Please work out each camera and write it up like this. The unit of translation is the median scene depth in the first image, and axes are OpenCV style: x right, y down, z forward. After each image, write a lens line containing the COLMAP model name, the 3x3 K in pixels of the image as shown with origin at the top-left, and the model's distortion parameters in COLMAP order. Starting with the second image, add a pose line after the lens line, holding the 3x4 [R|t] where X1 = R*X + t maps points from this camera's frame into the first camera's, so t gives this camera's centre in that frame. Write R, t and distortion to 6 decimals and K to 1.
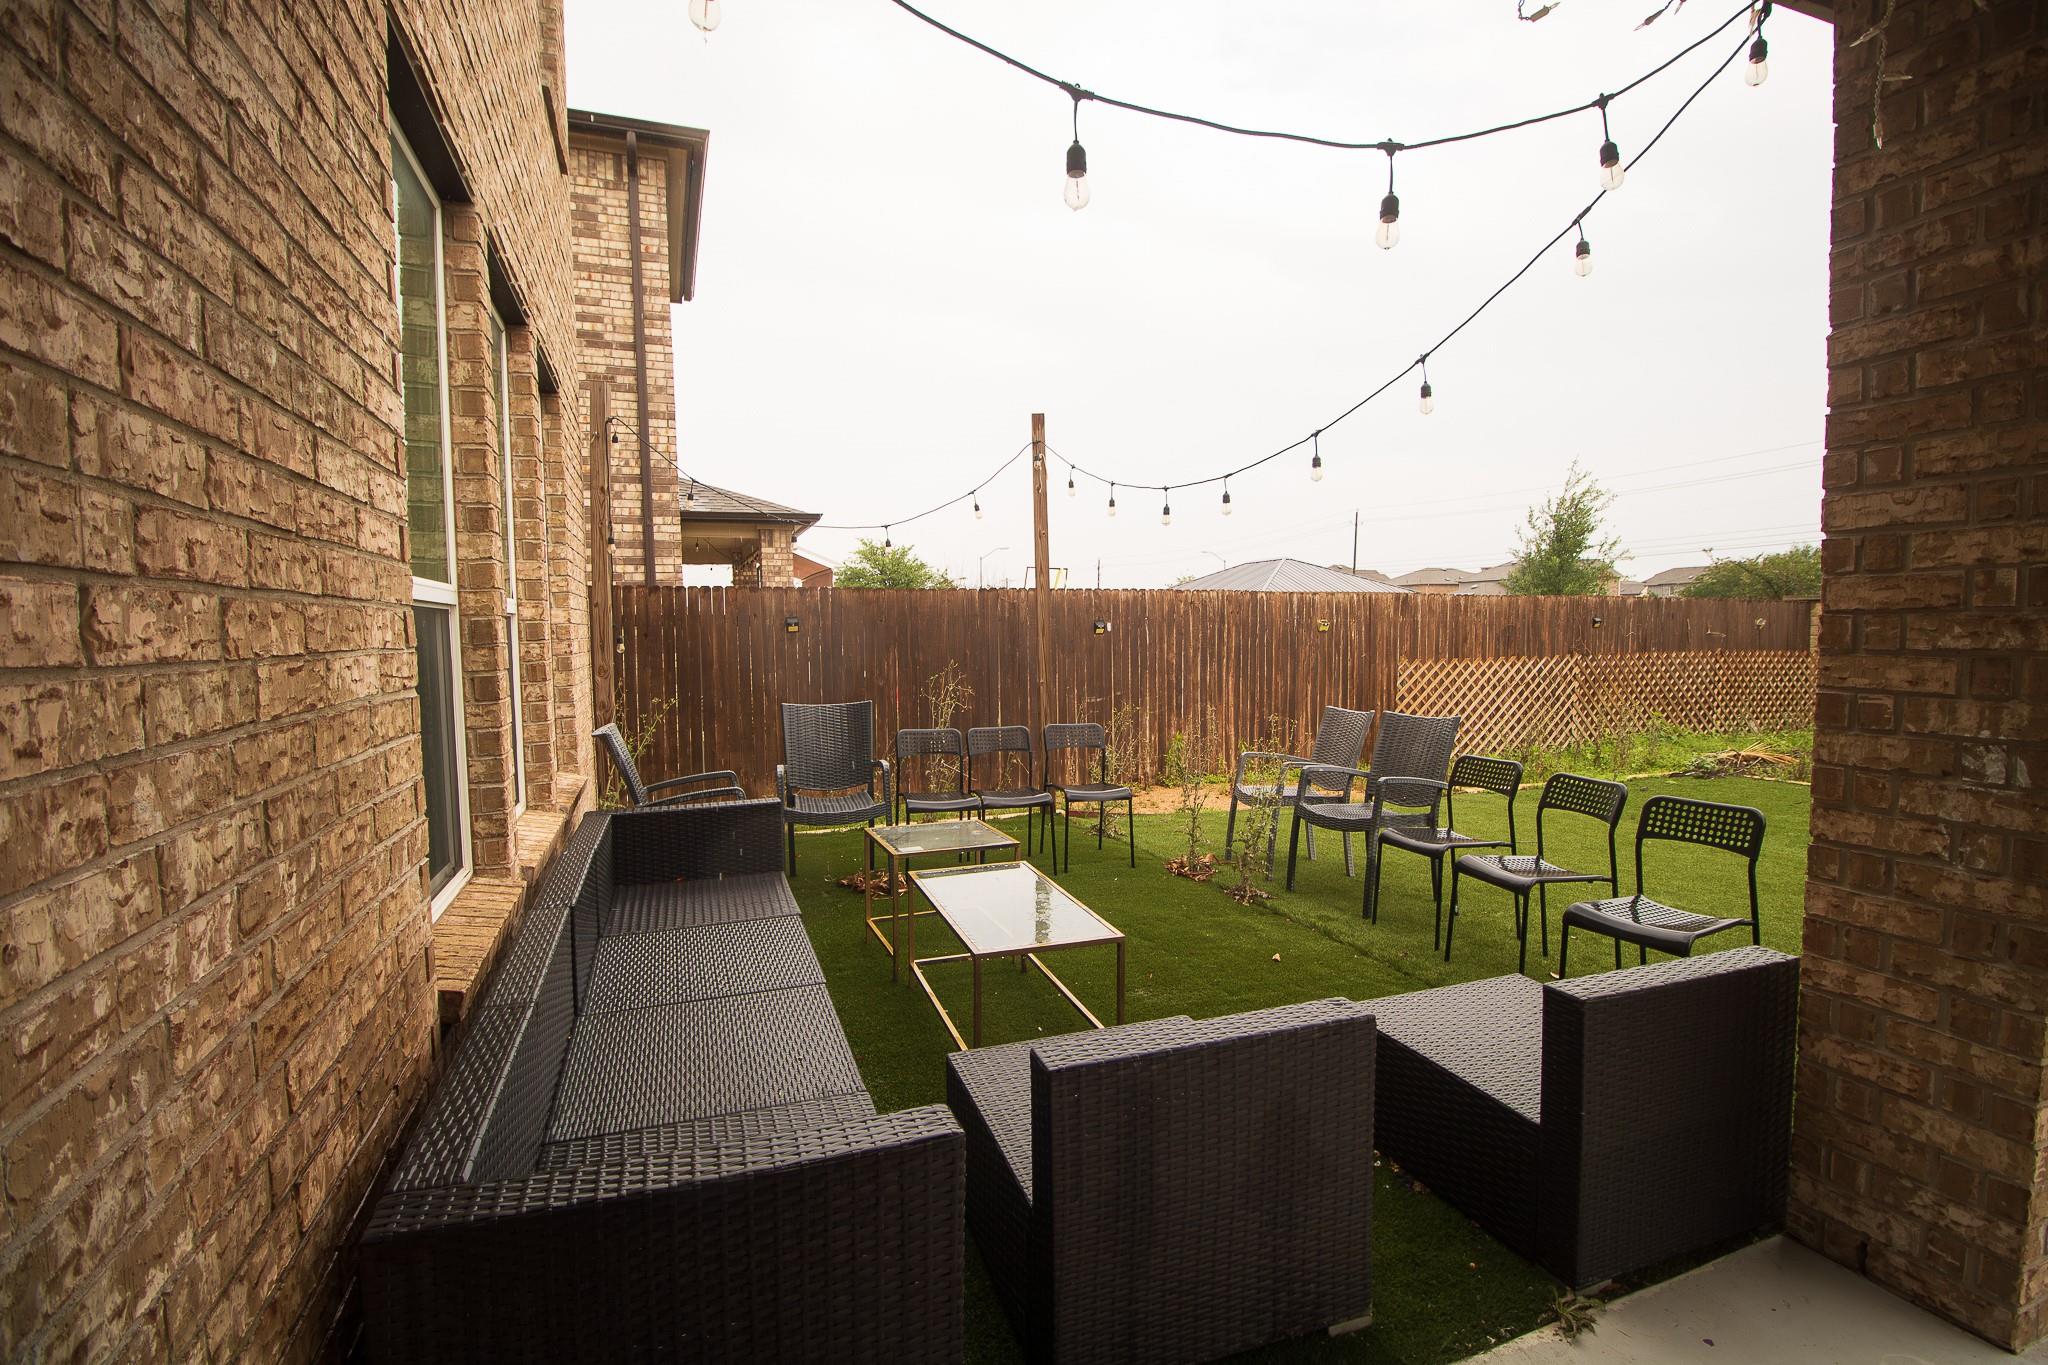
lens RADIAL K [[956.2, 0, 1033.6], [0, 956.2, 687.2], [0, 0, 1]] dist [0.000844, -0.012968]
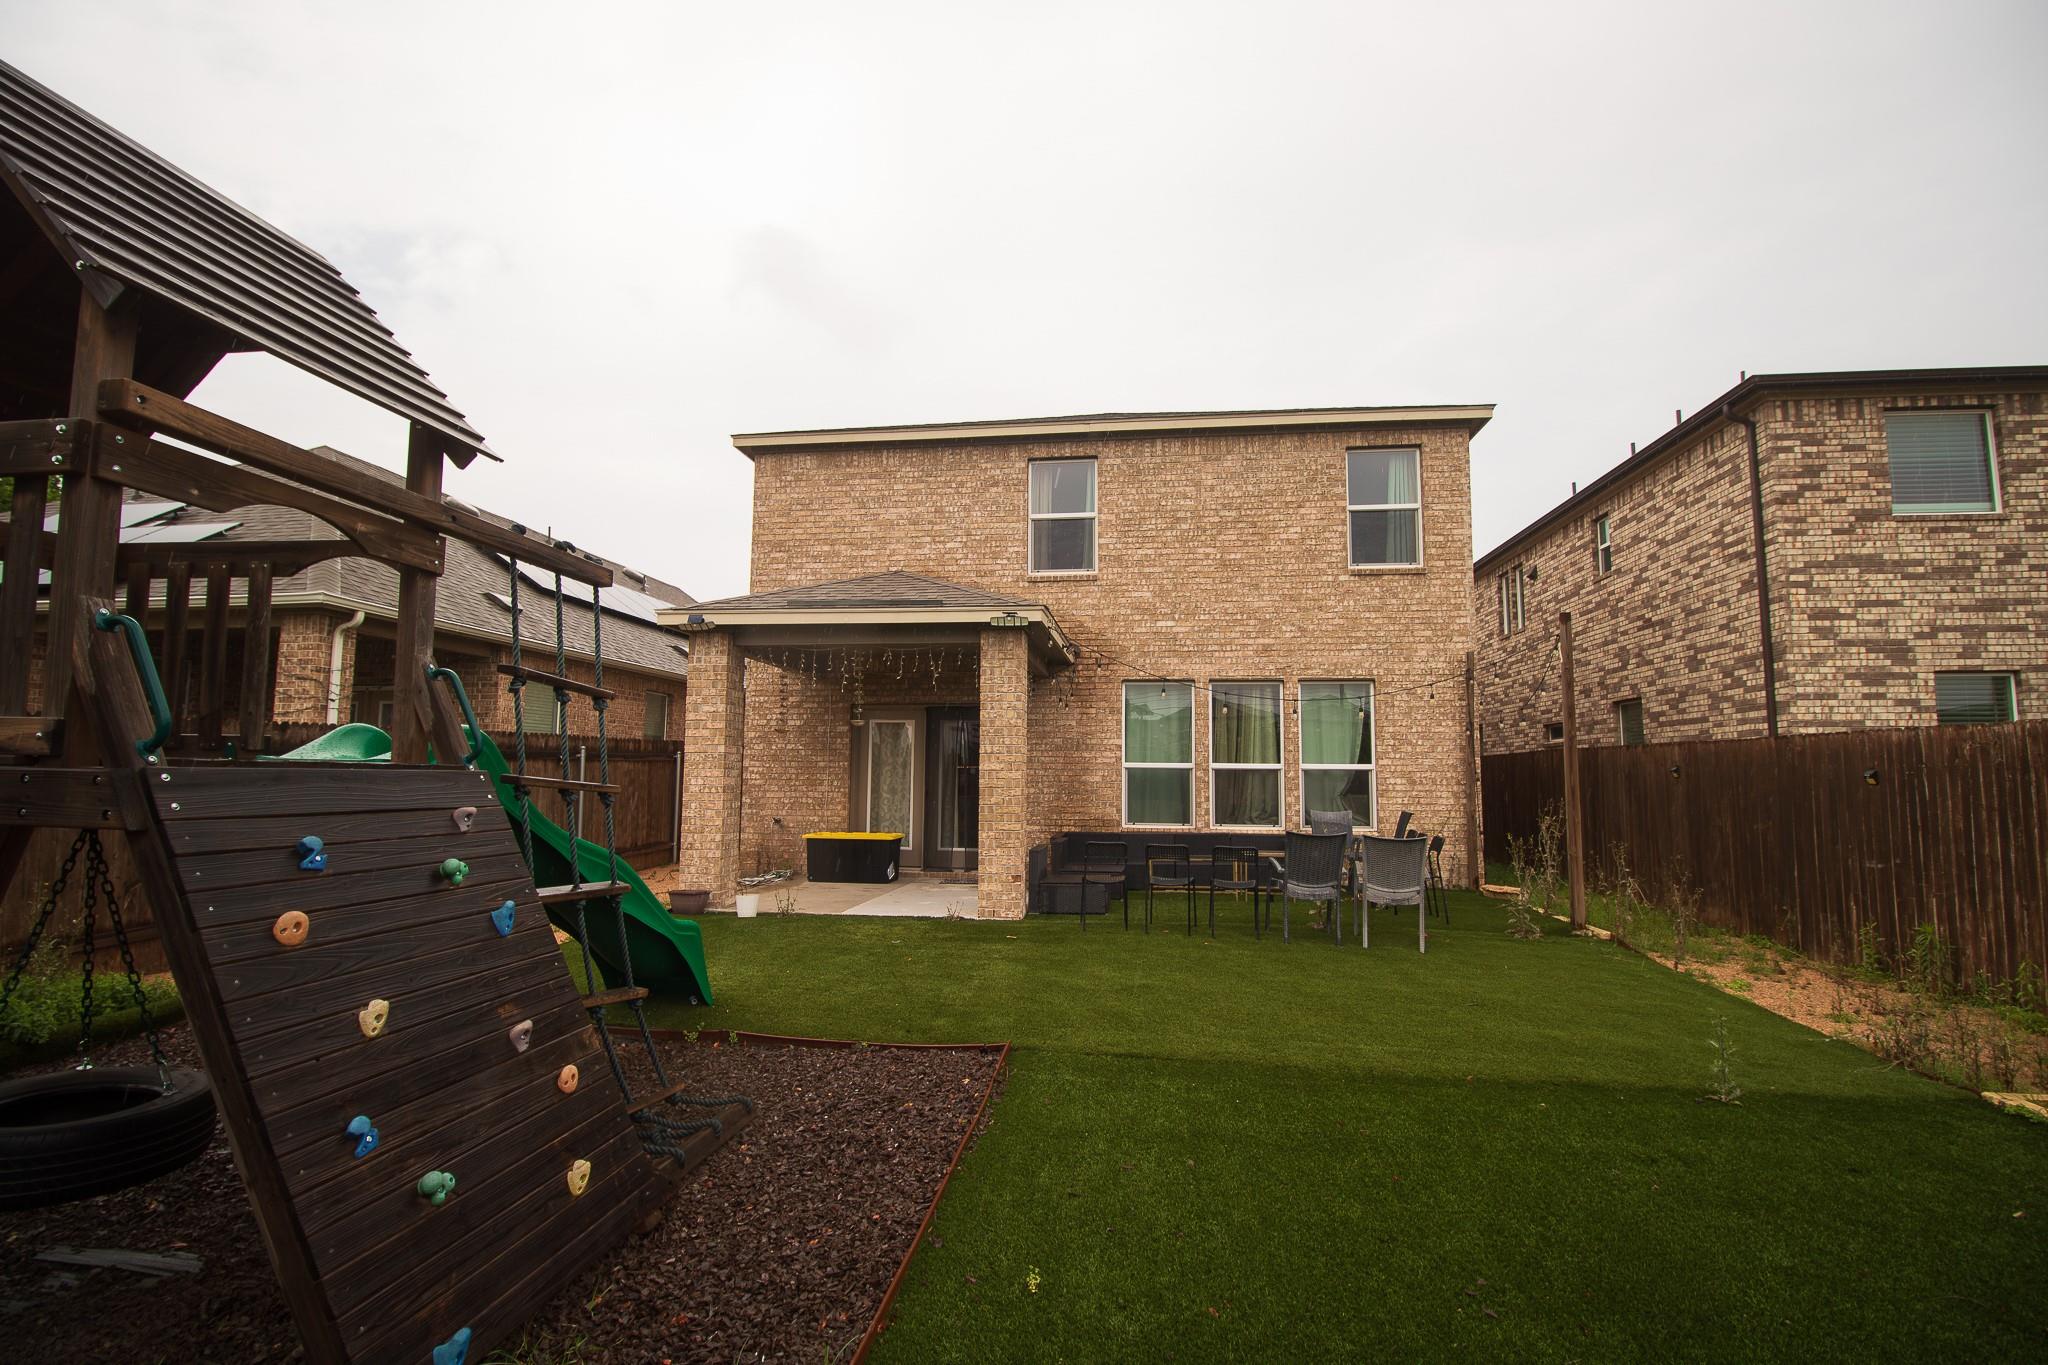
lens RADIAL K [[994.2, 0, 1034.6], [0, 994.2, 690.8], [0, 0, 1]] dist [0.000644, -0.014778]
pose [[-0.482491, -0.064864, -0.873496, 0.736979], [-0.056764, 0.997473, -0.042715, -0.037501], [0.874059, 0.028974, -0.484954, 0.494929]]
